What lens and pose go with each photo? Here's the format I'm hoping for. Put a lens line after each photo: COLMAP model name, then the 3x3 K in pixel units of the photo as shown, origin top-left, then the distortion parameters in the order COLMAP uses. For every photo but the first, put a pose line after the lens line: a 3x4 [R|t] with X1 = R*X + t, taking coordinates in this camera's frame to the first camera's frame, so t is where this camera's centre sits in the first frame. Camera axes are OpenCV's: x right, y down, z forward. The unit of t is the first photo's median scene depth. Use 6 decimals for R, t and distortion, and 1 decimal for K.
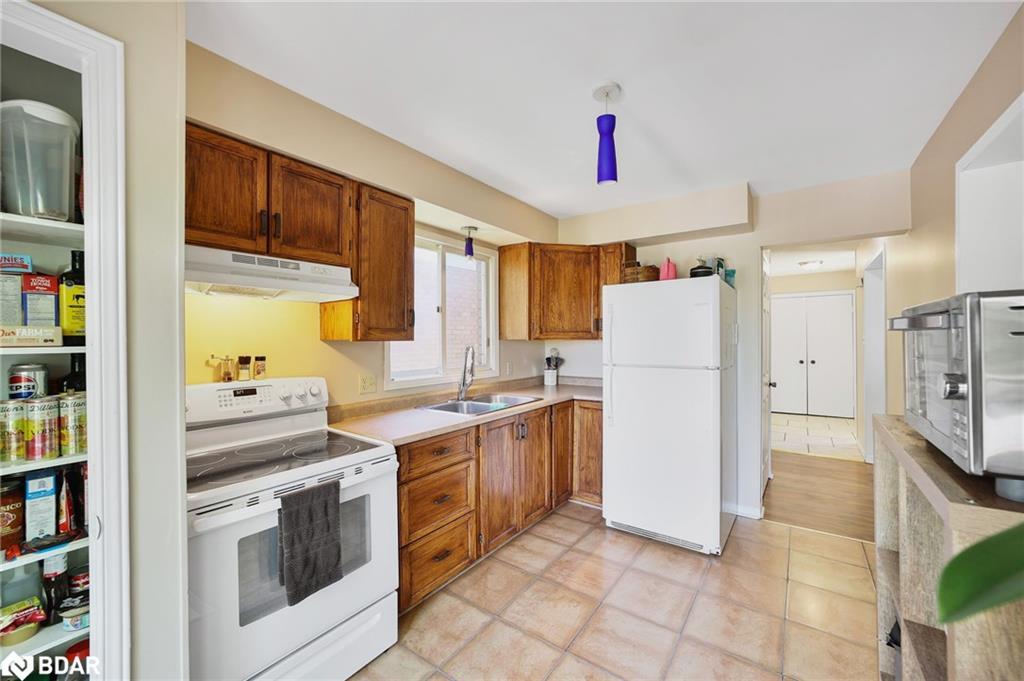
lens RADIAL K [[395.7, 0, 514.7], [0, 395.7, 339.4], [0, 0, 1]] dist [-0.026984, 0.004572]
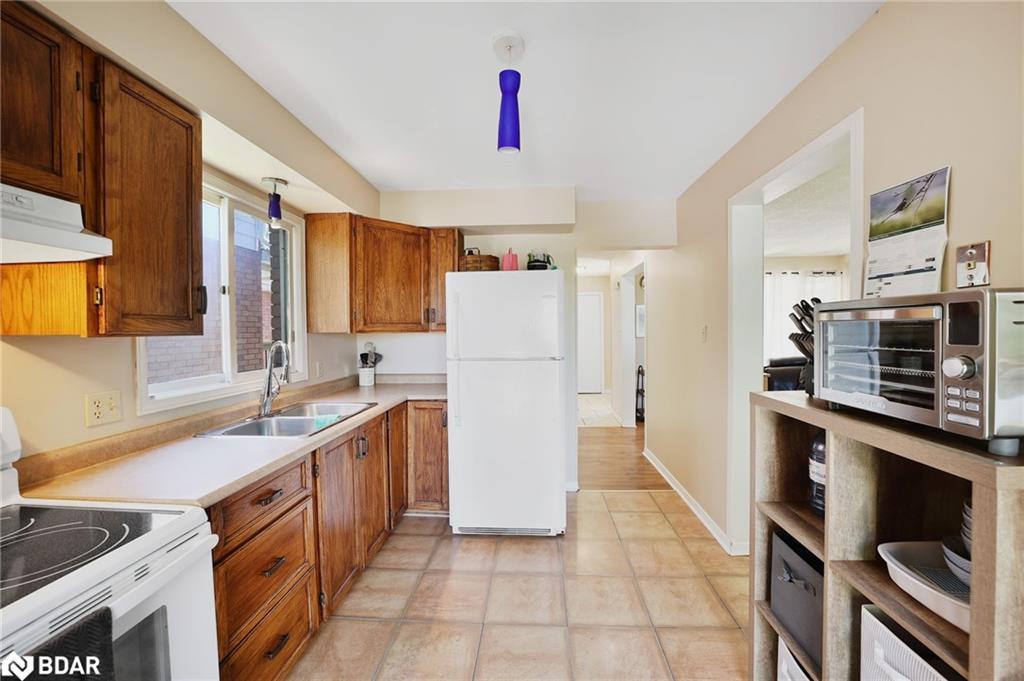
lens RADIAL K [[395.7, 0, 511.0], [0, 395.7, 340.2], [0, 0, 1]] dist [-0.026984, 0.004572]
pose [[0.844830, -0.017822, 0.534738, -0.168644], [0.007054, 0.999729, 0.022175, 0.000788], [-0.534989, -0.014962, 0.844727, 0.186955]]
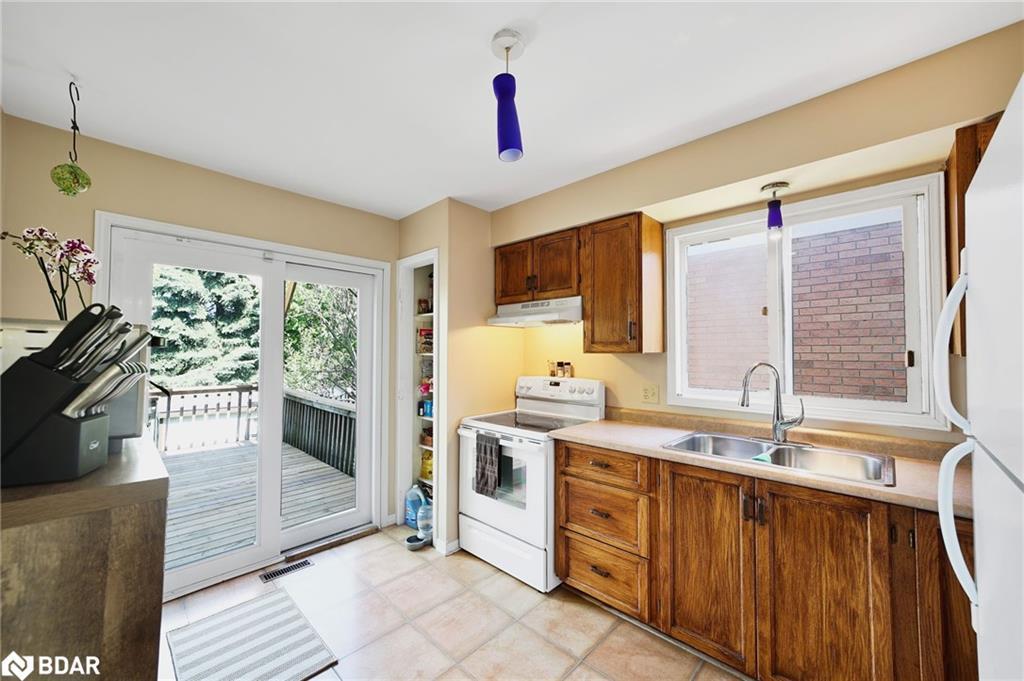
lens RADIAL K [[395.7, 0, 512.3], [0, 395.7, 334.5], [0, 0, 1]] dist [-0.026984, 0.004572]
pose [[-0.147037, -0.034579, -0.988526, 0.738449], [0.000993, 0.999383, -0.035106, -0.009021], [0.989131, -0.006144, -0.146911, 0.816297]]
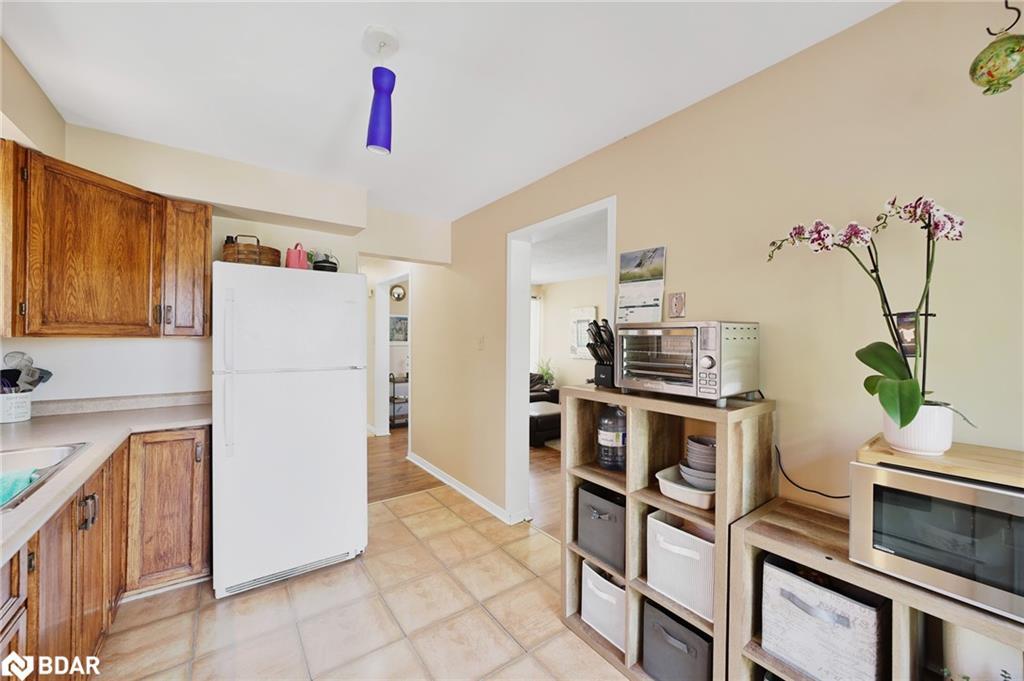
lens RADIAL K [[395.7, 0, 514.8], [0, 395.7, 339.7], [0, 0, 1]] dist [-0.026984, 0.004572]
pose [[0.304254, 0.003732, 0.952584, -0.331306], [-0.007715, 0.999969, -0.001453, 0.001714], [-0.952560, -0.006907, 0.304273, 0.337121]]
